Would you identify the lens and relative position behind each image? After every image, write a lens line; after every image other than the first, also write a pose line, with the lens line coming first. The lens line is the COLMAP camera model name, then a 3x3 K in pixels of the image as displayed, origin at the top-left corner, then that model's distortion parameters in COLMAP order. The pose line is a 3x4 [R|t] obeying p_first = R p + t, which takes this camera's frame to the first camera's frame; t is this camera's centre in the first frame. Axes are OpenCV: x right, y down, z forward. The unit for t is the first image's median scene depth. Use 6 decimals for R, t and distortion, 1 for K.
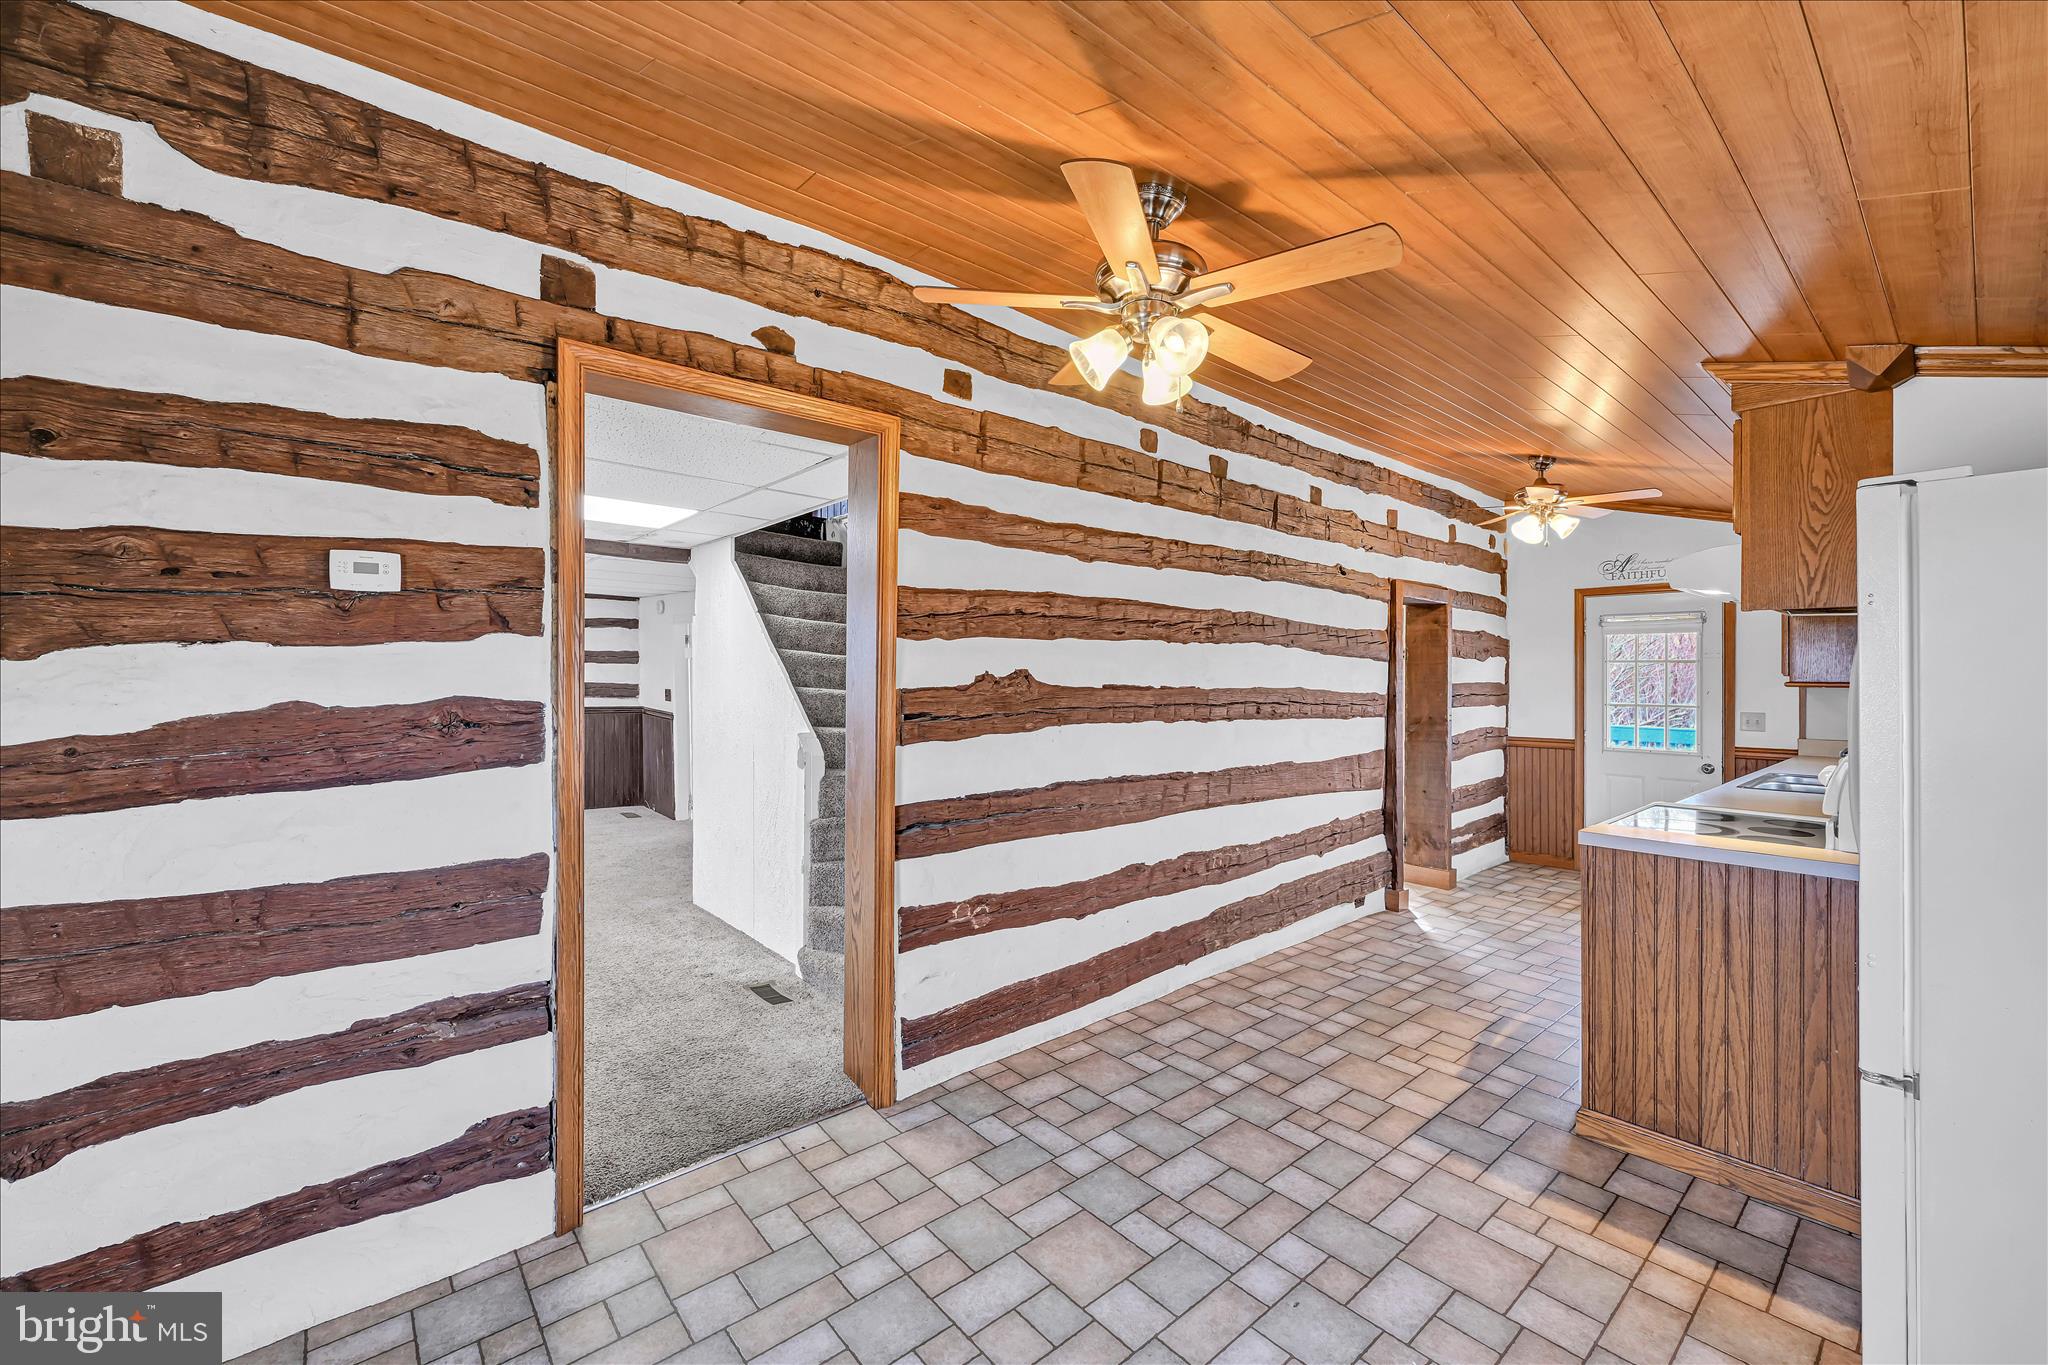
lens RADIAL K [[826.9, 0, 1027.1], [0, 826.9, 681.1], [0, 0, 1]] dist [0.000226, 0.000277]
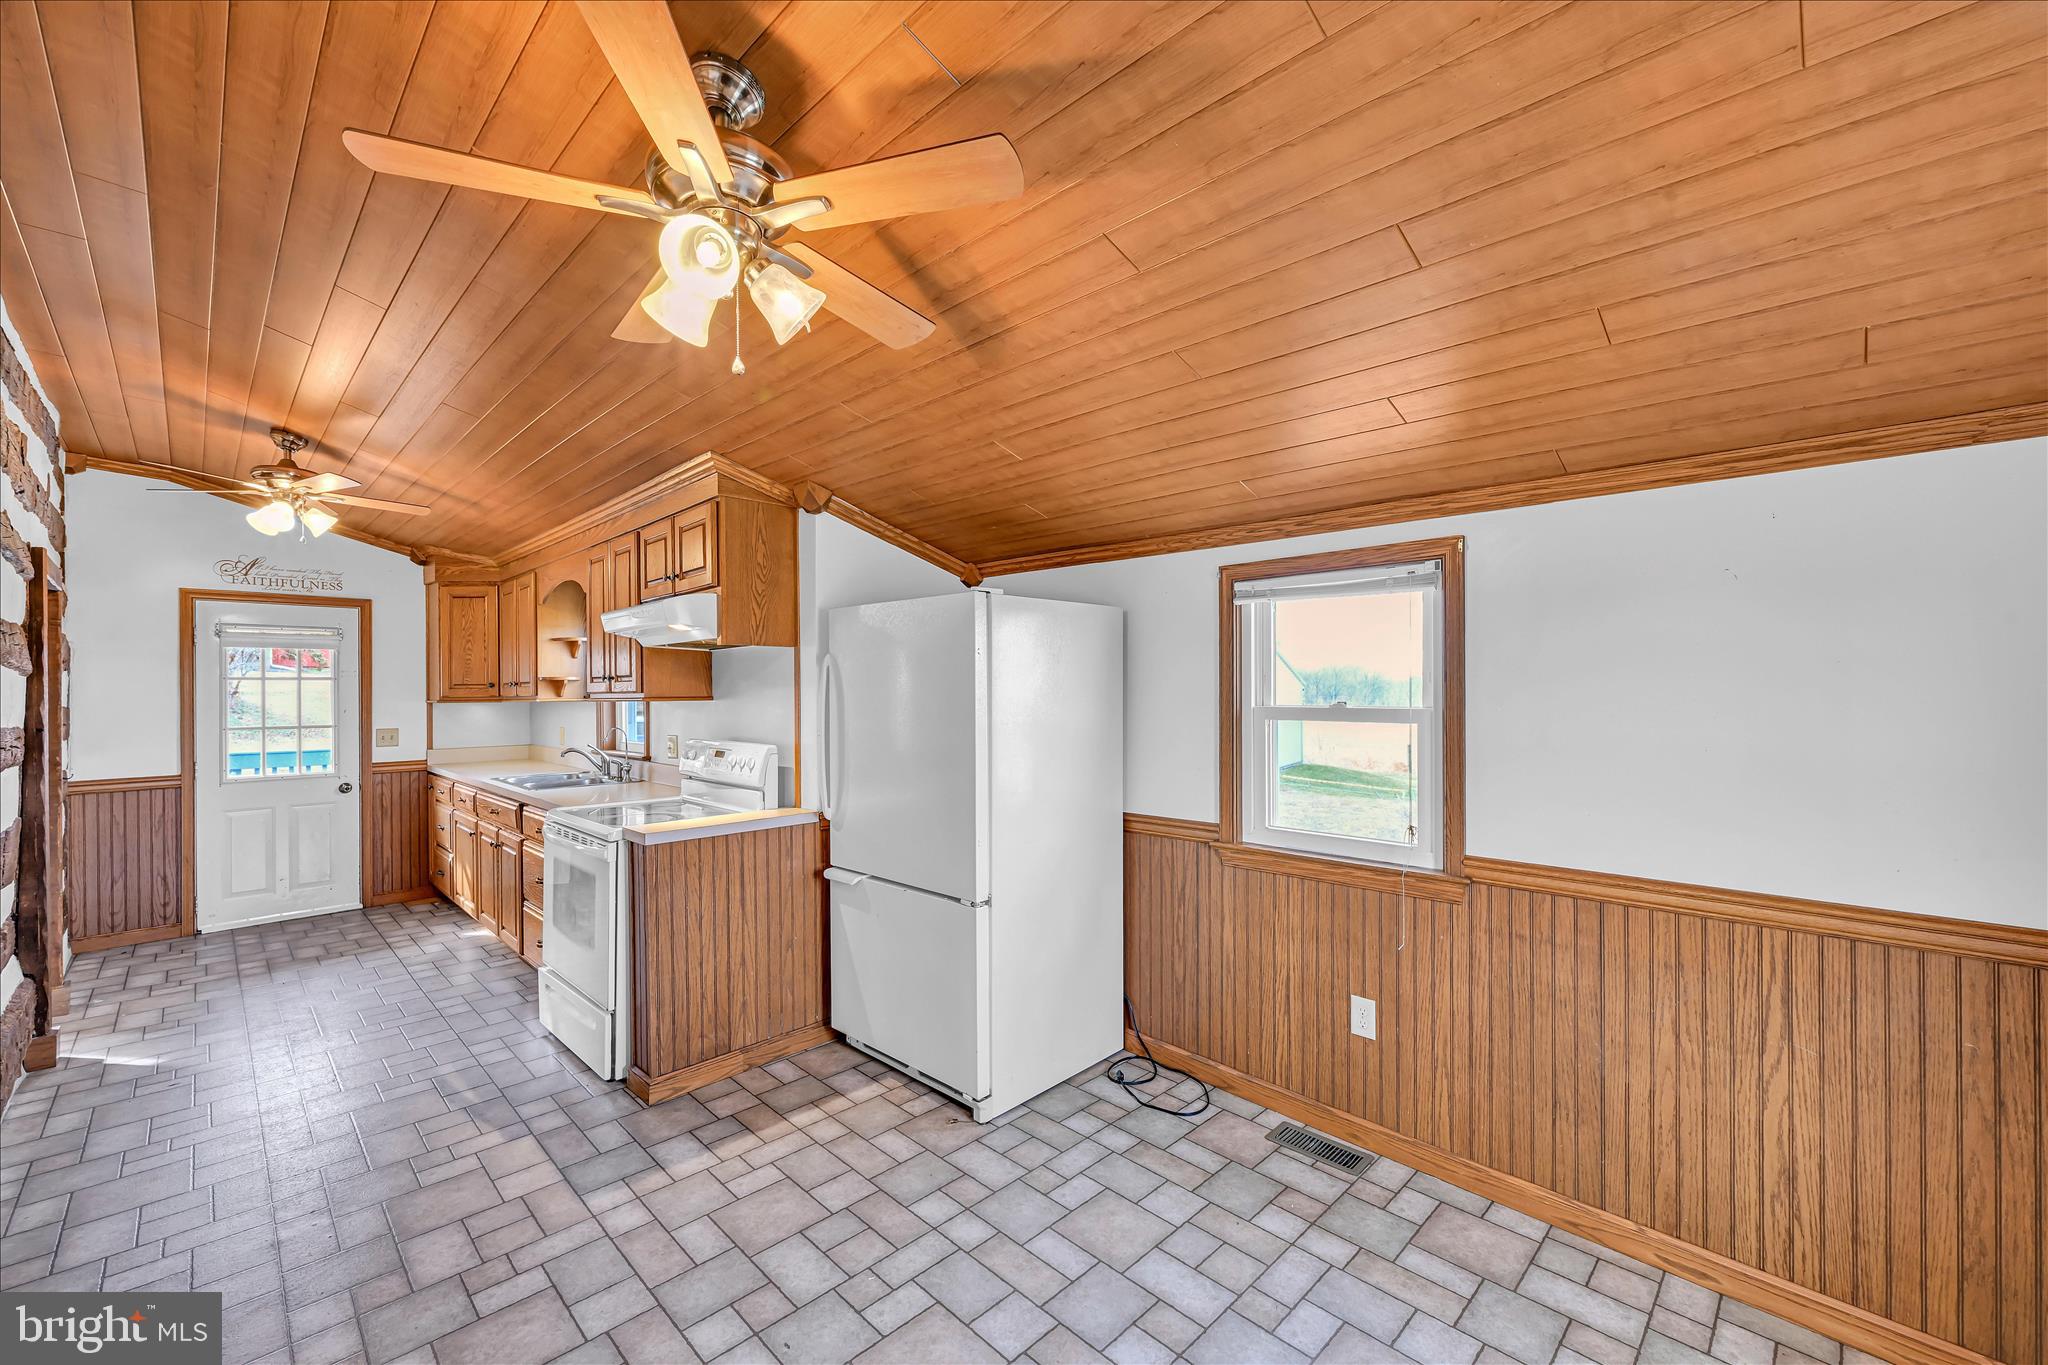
lens RADIAL K [[826.9, 0, 1027.4], [0, 826.9, 684.4], [0, 0, 1]] dist [0.000226, 0.000277]
pose [[-0.086545, 0.005637, 0.996232, -0.523575], [0.011163, 0.999927, -0.004689, -0.009560], [-0.996185, 0.010715, -0.086601, 0.622799]]
